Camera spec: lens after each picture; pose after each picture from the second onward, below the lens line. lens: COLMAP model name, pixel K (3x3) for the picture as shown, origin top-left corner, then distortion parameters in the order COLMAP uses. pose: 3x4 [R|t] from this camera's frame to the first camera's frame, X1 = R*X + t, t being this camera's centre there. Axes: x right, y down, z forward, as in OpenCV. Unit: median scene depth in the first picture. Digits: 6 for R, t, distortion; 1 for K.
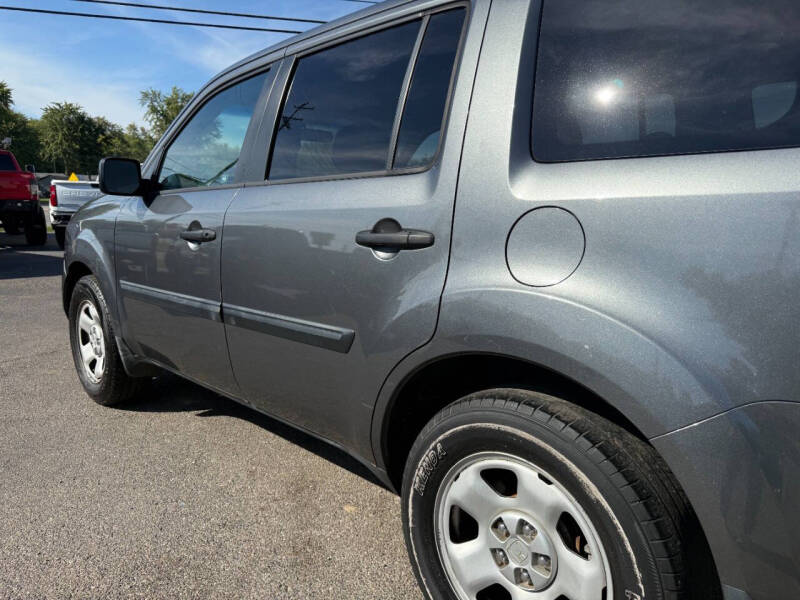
lens RADIAL K [[564.8, 0, 400.0], [0, 564.8, 300.0], [0, 0, 1]] dist [0.018195, -0.031527]
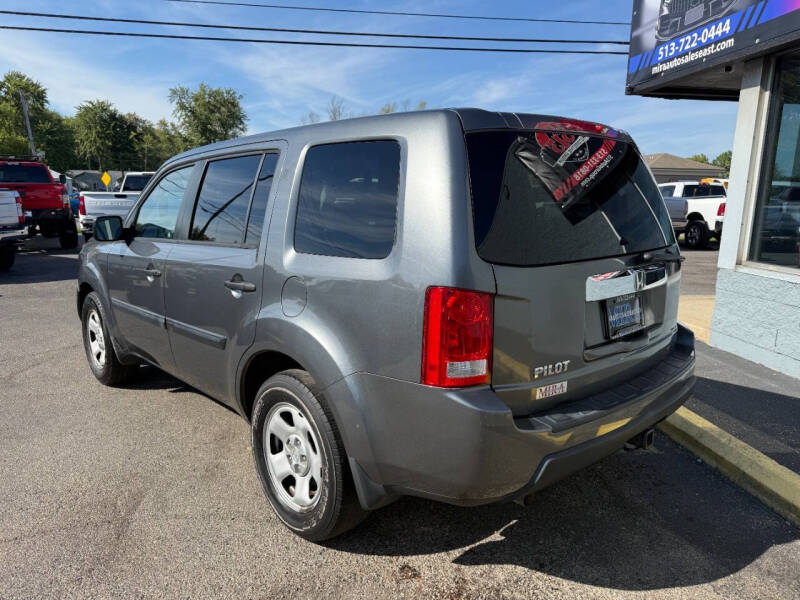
lens RADIAL K [[564.8, 0, 400.0], [0, 564.8, 300.0], [0, 0, 1]] dist [0.018195, -0.031527]
pose [[0.998700, -0.008712, -0.050222, 0.258736], [0.009642, 0.999786, 0.018309, -0.039799], [0.050052, -0.018769, 0.998570, -0.334806]]
